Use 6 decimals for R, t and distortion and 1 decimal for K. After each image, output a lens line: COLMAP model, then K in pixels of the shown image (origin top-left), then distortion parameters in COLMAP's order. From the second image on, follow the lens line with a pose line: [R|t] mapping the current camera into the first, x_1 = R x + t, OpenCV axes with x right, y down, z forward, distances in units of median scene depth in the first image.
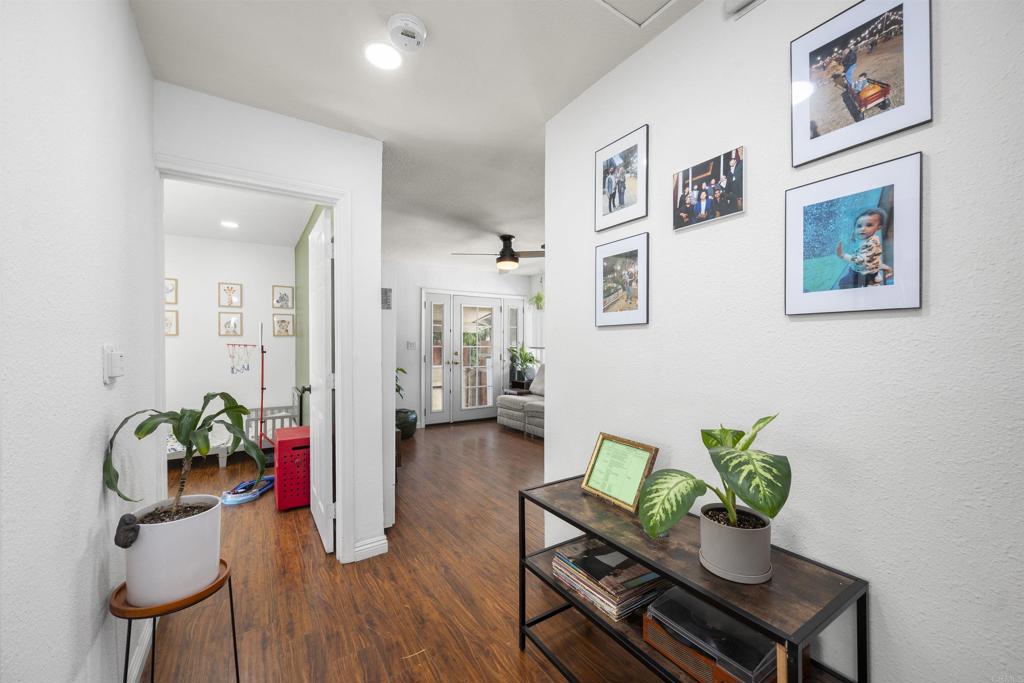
lens RADIAL K [[403.7, 0, 510.9], [0, 403.7, 344.3], [0, 0, 1]] dist [-0.001051, -0.000046]
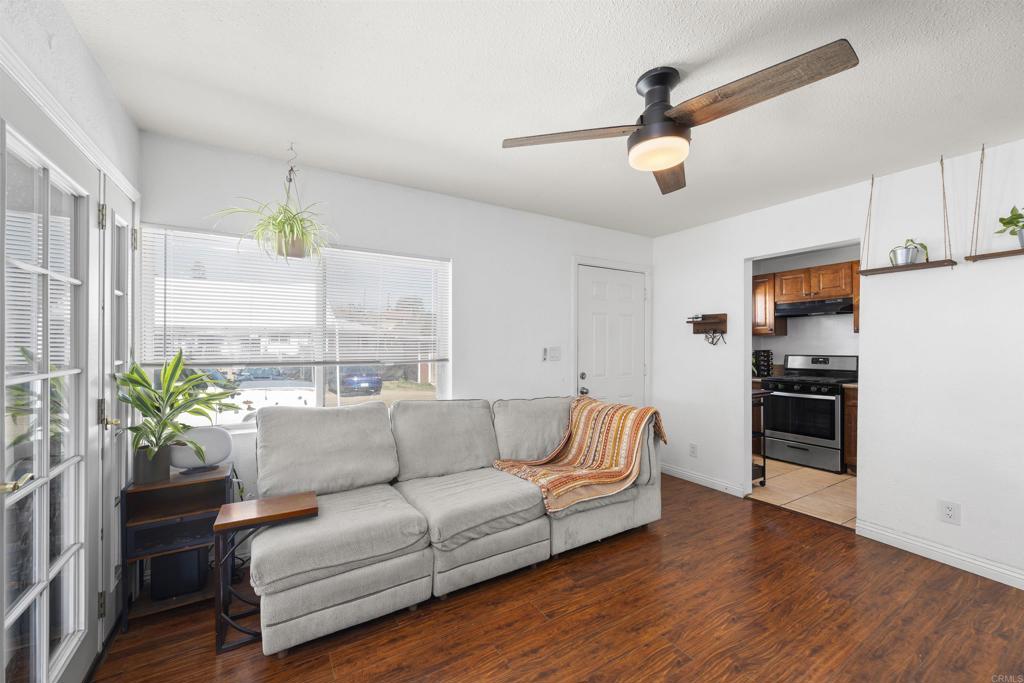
lens RADIAL K [[403.7, 0, 510.9], [0, 403.7, 344.3], [0, 0, 1]] dist [-0.001051, -0.000046]
pose [[0.028890, -0.004602, 0.999572, -0.275525], [-0.001105, 0.999989, 0.004635, -0.010415], [-0.999582, -0.001238, 0.028885, 0.783653]]
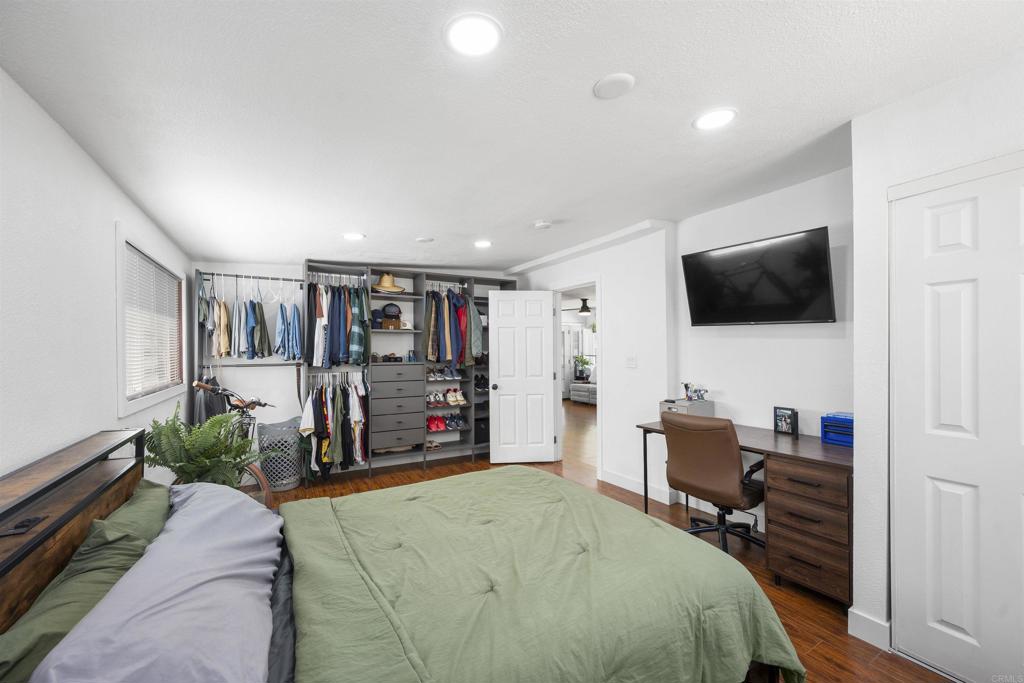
lens RADIAL K [[403.7, 0, 510.9], [0, 403.7, 344.3], [0, 0, 1]] dist [-0.001051, -0.000046]
pose [[0.998748, -0.006884, -0.049541, -0.187489], [0.006136, 0.999865, -0.015249, -0.014702], [0.049639, 0.014926, 0.998656, -0.670213]]
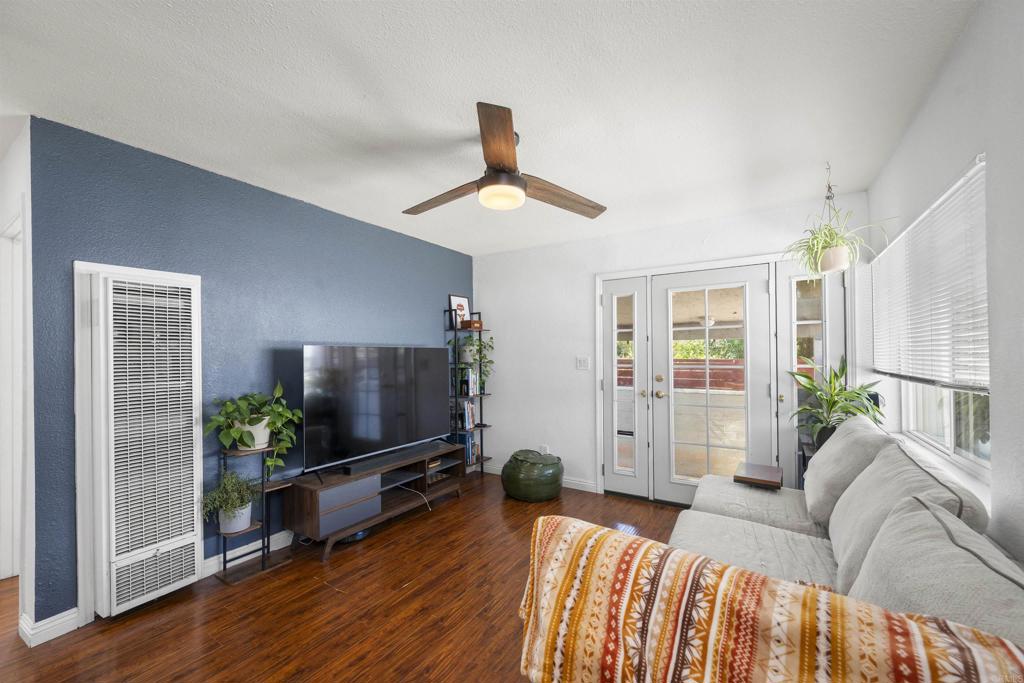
lens RADIAL K [[406.4, 0, 511.0], [0, 406.4, 353.5], [0, 0, 1]] dist [0.000699, -0.000325]
pose [[0.416169, -0.009405, -0.909239, 0.287982], [0.003523, 0.999956, -0.008731, -0.007821], [0.909281, 0.000430, 0.416183, 0.567456]]
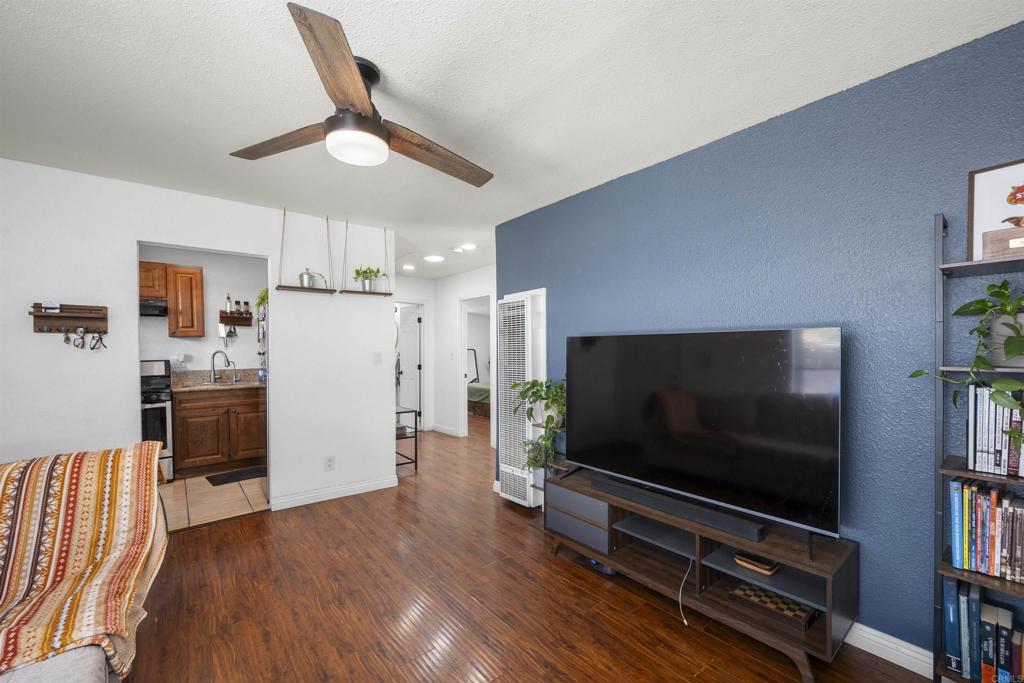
lens RADIAL K [[413.2, 0, 508.8], [0, 413.2, 353.2], [0, 0, 1]] dist [-0.000677, 0.000227]
pose [[-0.993863, 0.000255, -0.110617, -0.070857], [-0.001103, 0.999925, 0.012221, -0.008955], [0.110612, 0.012268, -0.993788, 0.965489]]
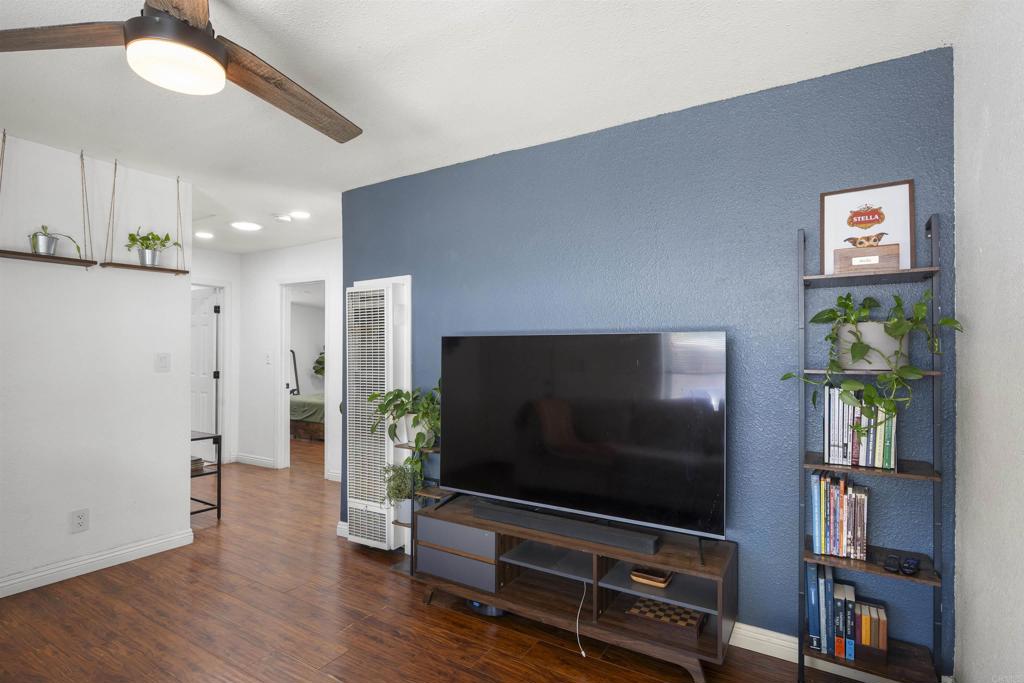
lens RADIAL K [[510.8, 0, 508.6], [0, 510.8, 349.8], [0, 0, 1]] dist [-0.001203, -0.000034]
pose [[-0.902593, -0.007574, -0.430428, -0.041439], [-0.007774, 0.999969, -0.001293, -0.009153], [0.430424, 0.002179, -0.902624, 0.965492]]
